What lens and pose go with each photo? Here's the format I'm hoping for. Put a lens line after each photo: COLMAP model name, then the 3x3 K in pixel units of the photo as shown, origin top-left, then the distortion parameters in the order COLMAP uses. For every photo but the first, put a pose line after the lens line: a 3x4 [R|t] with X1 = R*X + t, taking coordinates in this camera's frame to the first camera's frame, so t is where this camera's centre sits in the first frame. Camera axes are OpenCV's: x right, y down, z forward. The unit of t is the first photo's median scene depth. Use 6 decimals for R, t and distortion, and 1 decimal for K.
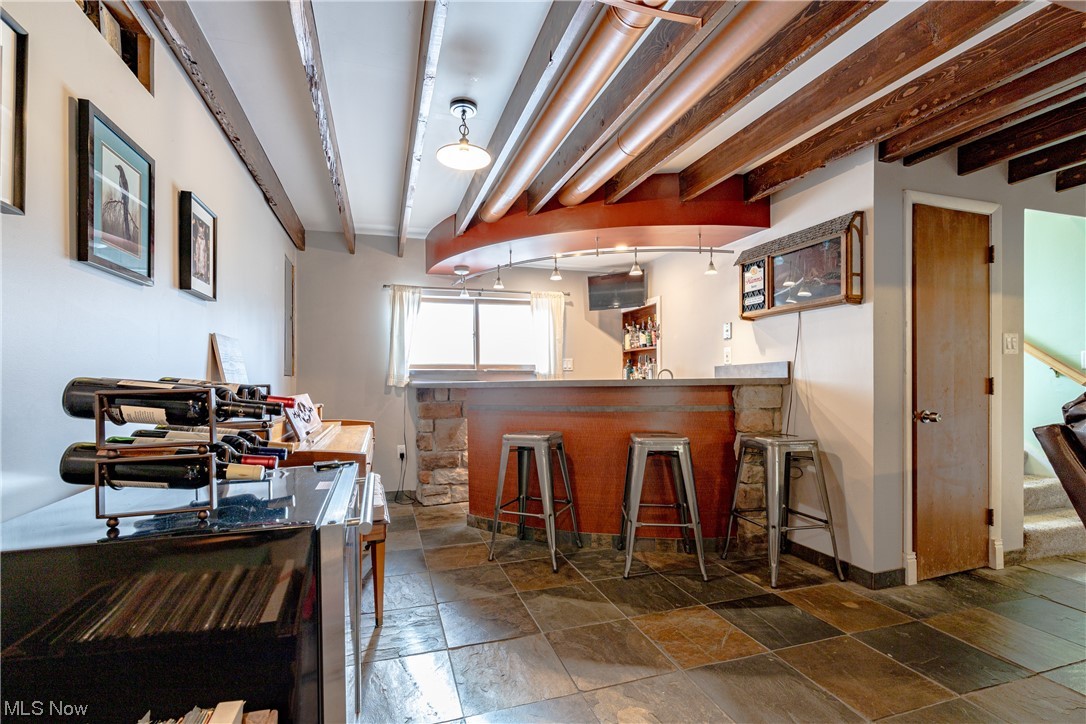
lens RADIAL K [[473.4, 0, 537.1], [0, 473.4, 370.2], [0, 0, 1]] dist [0.003132, -0.000704]
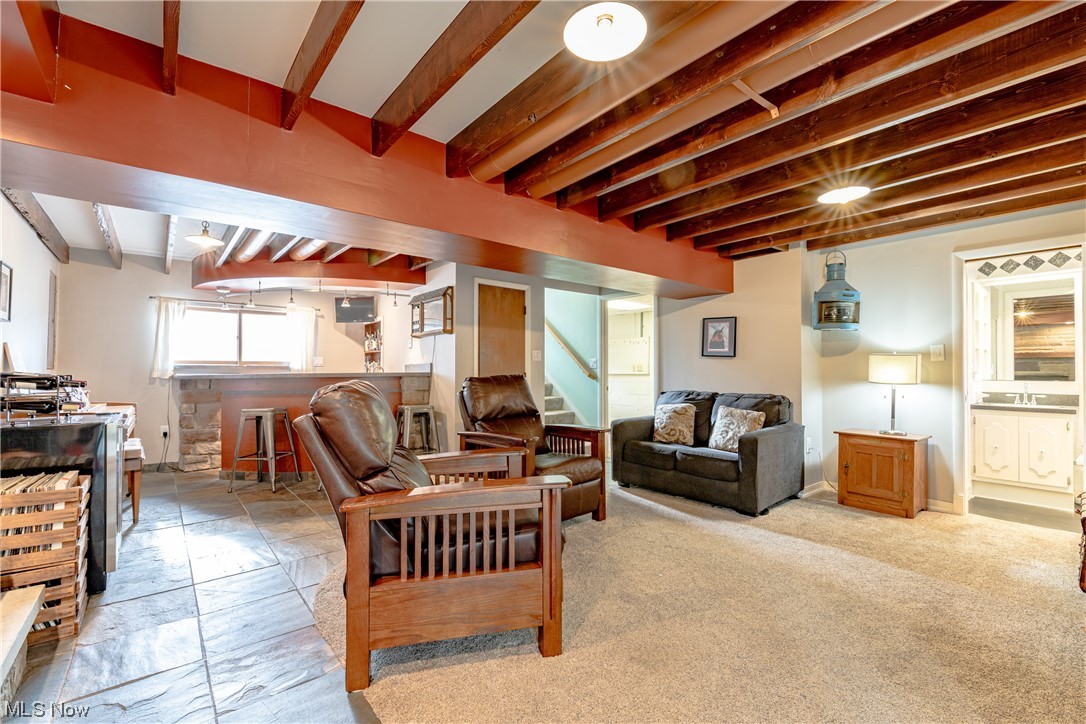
lens RADIAL K [[473.4, 0, 543.1], [0, 473.4, 357.0], [0, 0, 1]] dist [0.003132, -0.000704]
pose [[0.933481, 0.014962, 0.358313, 0.229612], [-0.010011, 0.999827, -0.015671, -0.013664], [-0.358486, 0.011042, 0.933470, -0.621259]]
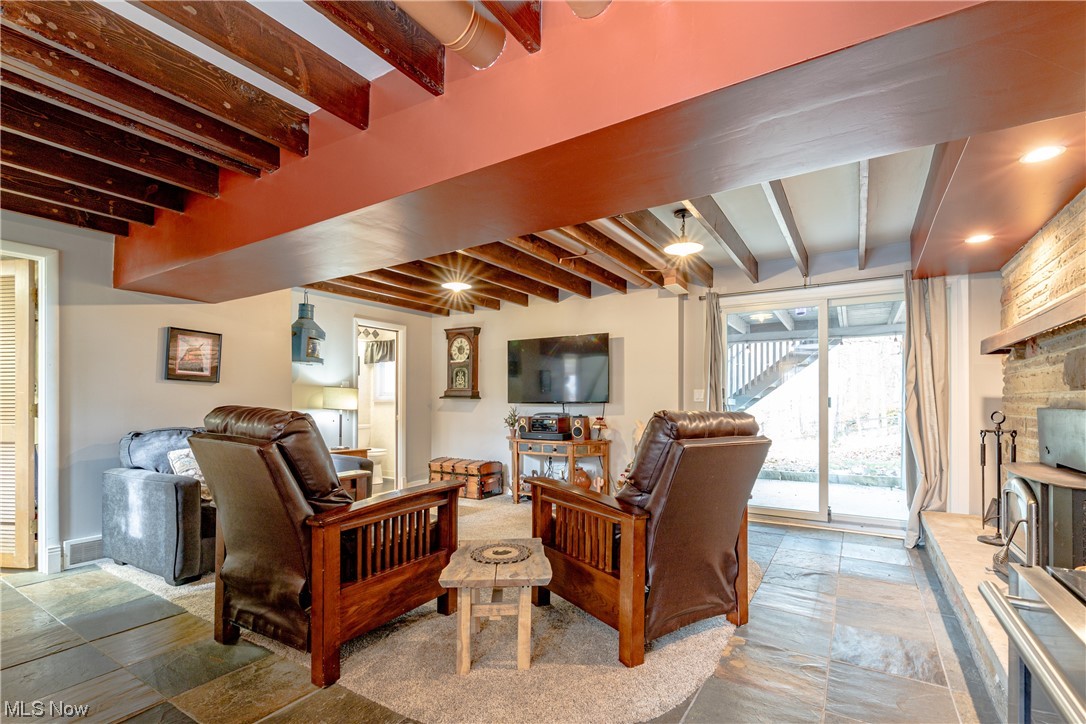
lens RADIAL K [[473.4, 0, 555.7], [0, 473.4, 399.6], [0, 0, 1]] dist [0.003132, -0.000704]
pose [[-0.634656, 0.007895, 0.772755, -0.137023], [-0.010238, 0.999774, -0.018622, 0.010545], [-0.772727, -0.019730, -0.634431, 0.548640]]
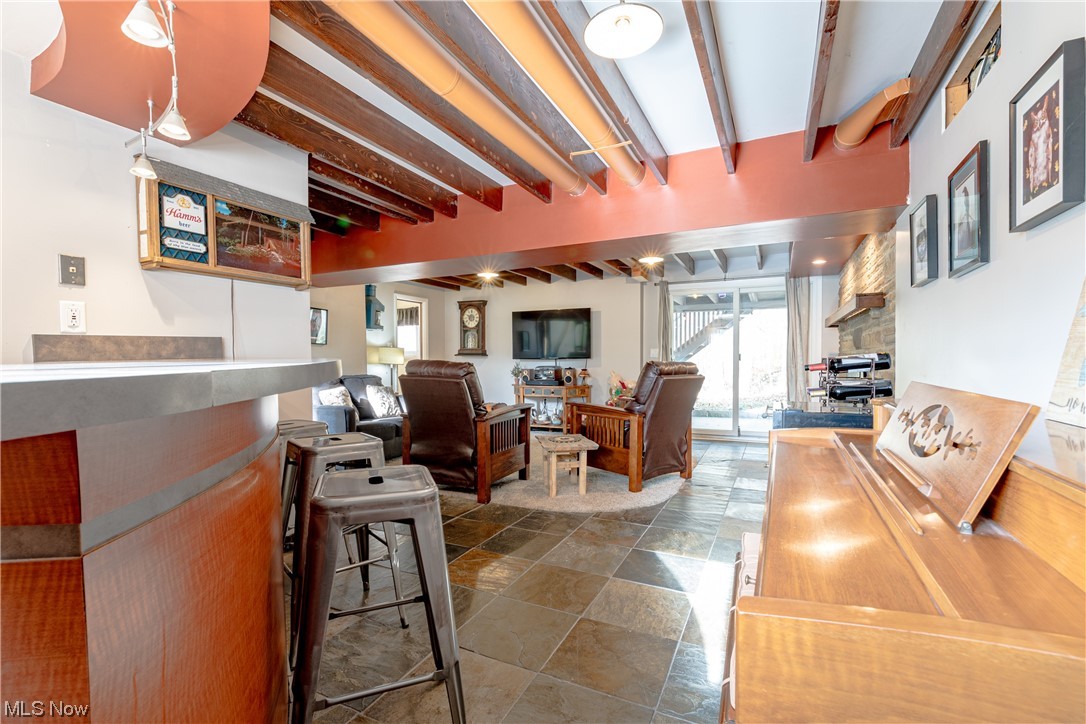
lens RADIAL K [[473.4, 0, 546.3], [0, 473.4, 372.2], [0, 0, 1]] dist [0.003132, -0.000704]
pose [[-0.720849, -0.010890, 0.693006, -0.402804], [-0.003022, 0.999916, 0.012570, 0.027712], [-0.693085, 0.006967, -0.720822, 1.135076]]
